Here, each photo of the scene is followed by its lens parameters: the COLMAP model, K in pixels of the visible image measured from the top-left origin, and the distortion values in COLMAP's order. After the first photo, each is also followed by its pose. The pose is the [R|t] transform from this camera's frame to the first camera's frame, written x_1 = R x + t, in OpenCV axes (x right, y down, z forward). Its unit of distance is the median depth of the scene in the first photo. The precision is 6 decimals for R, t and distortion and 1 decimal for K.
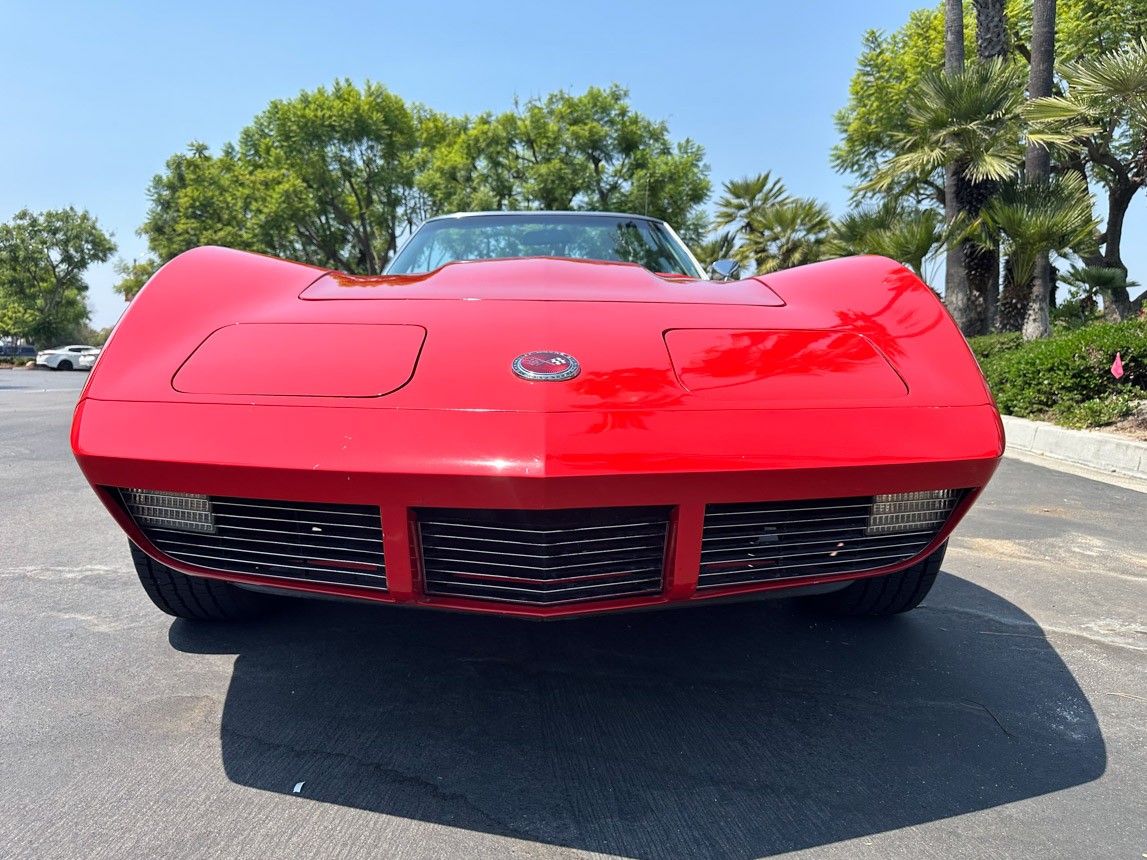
lens RADIAL K [[848.1, 0, 543.2], [0, 848.1, 405.7], [0, 0, 1]] dist [0.022959, -0.026385]
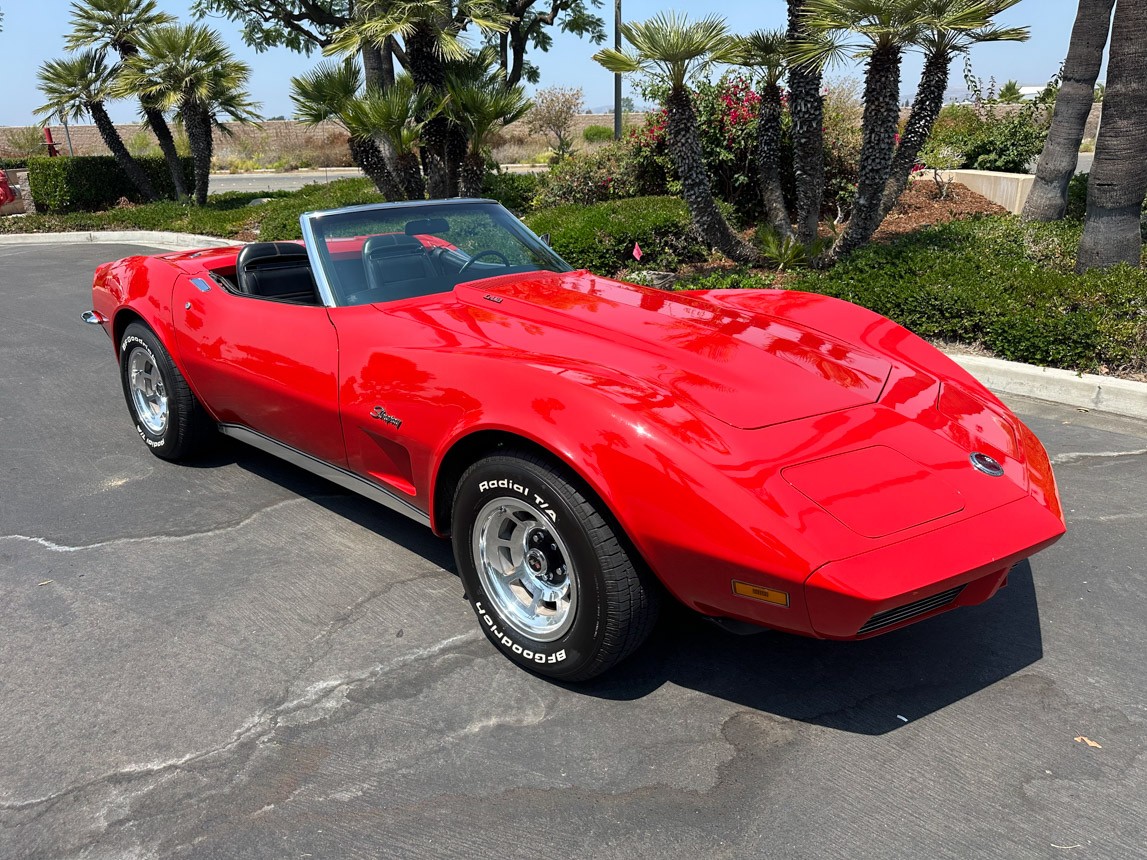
lens RADIAL K [[848.1, 0, 562.5], [0, 848.1, 429.4], [0, 0, 1]] dist [0.022959, -0.026385]
pose [[0.681163, -0.246274, 0.689468, -0.488572], [0.060149, 0.957367, 0.282542, -0.181147], [-0.729657, -0.150986, 0.666936, 0.107302]]
